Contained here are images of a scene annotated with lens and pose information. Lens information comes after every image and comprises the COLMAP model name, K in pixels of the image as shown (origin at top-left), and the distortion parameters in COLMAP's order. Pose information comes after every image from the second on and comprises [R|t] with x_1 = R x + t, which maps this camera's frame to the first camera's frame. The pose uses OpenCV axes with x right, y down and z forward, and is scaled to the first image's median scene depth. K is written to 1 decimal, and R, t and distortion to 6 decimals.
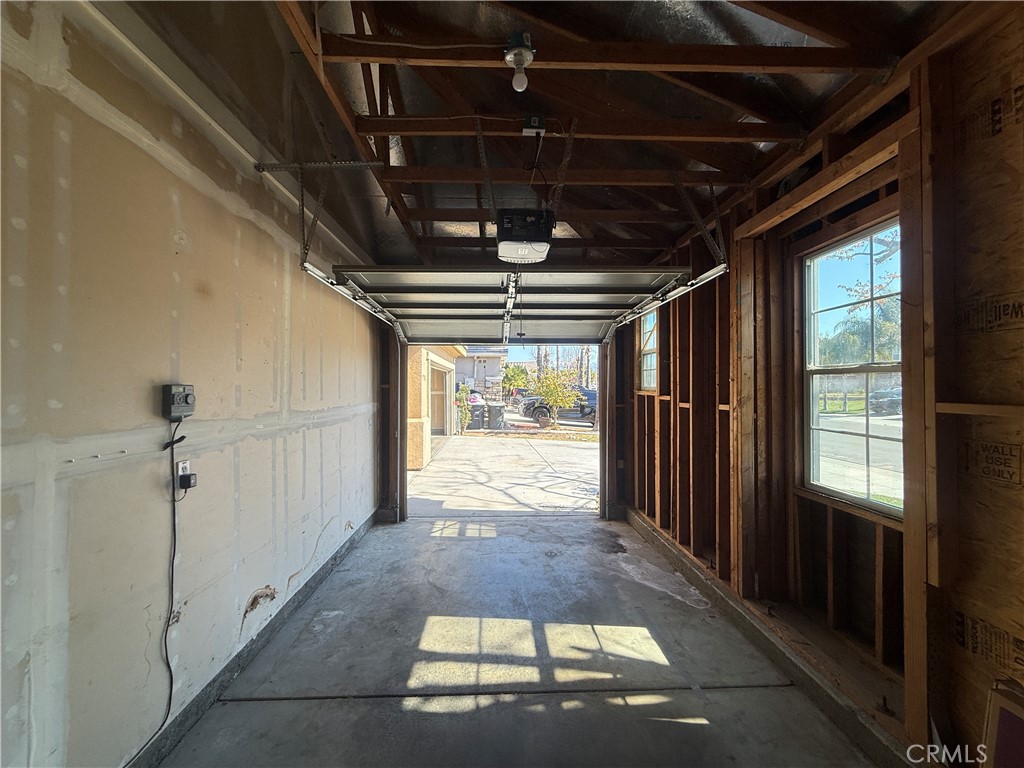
lens RADIAL K [[375.8, 0, 509.7], [0, 375.8, 380.5], [0, 0, 1]] dist [0.000746, 0.000010]
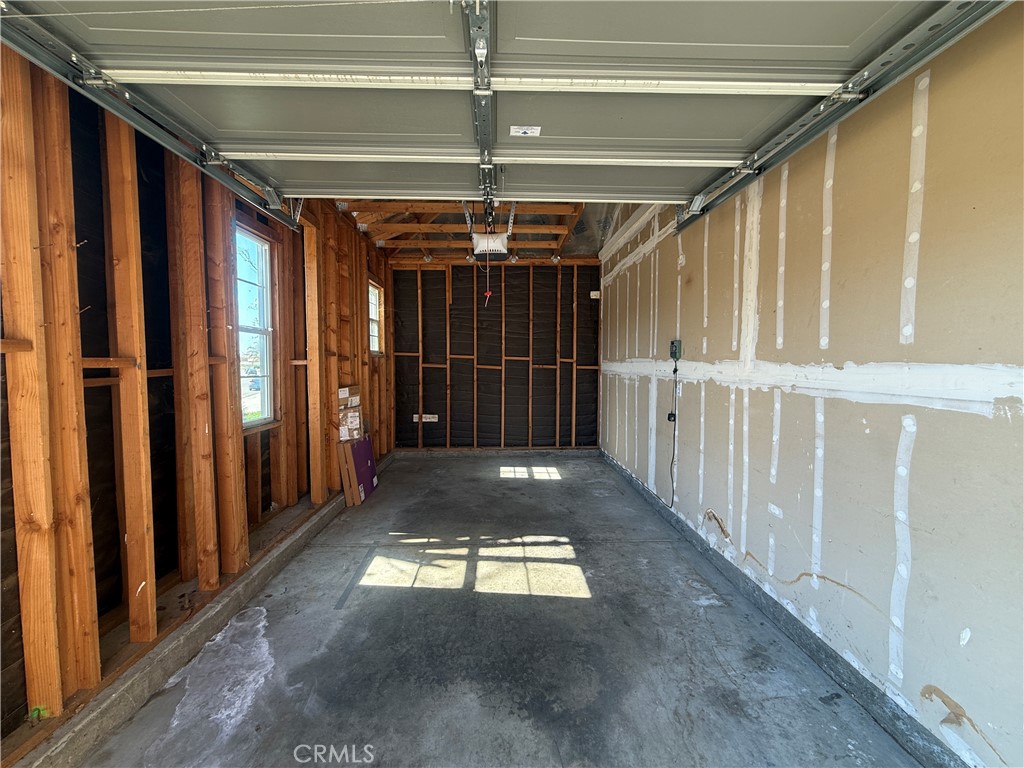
lens RADIAL K [[375.8, 0, 509.7], [0, 375.8, 380.5], [0, 0, 1]] dist [0.000746, 0.000010]
pose [[-0.999885, 0.001390, 0.015127, -0.050409], [0.001928, 0.999365, 0.035589, 0.107954], [-0.015068, 0.035614, -0.999252, 2.194513]]
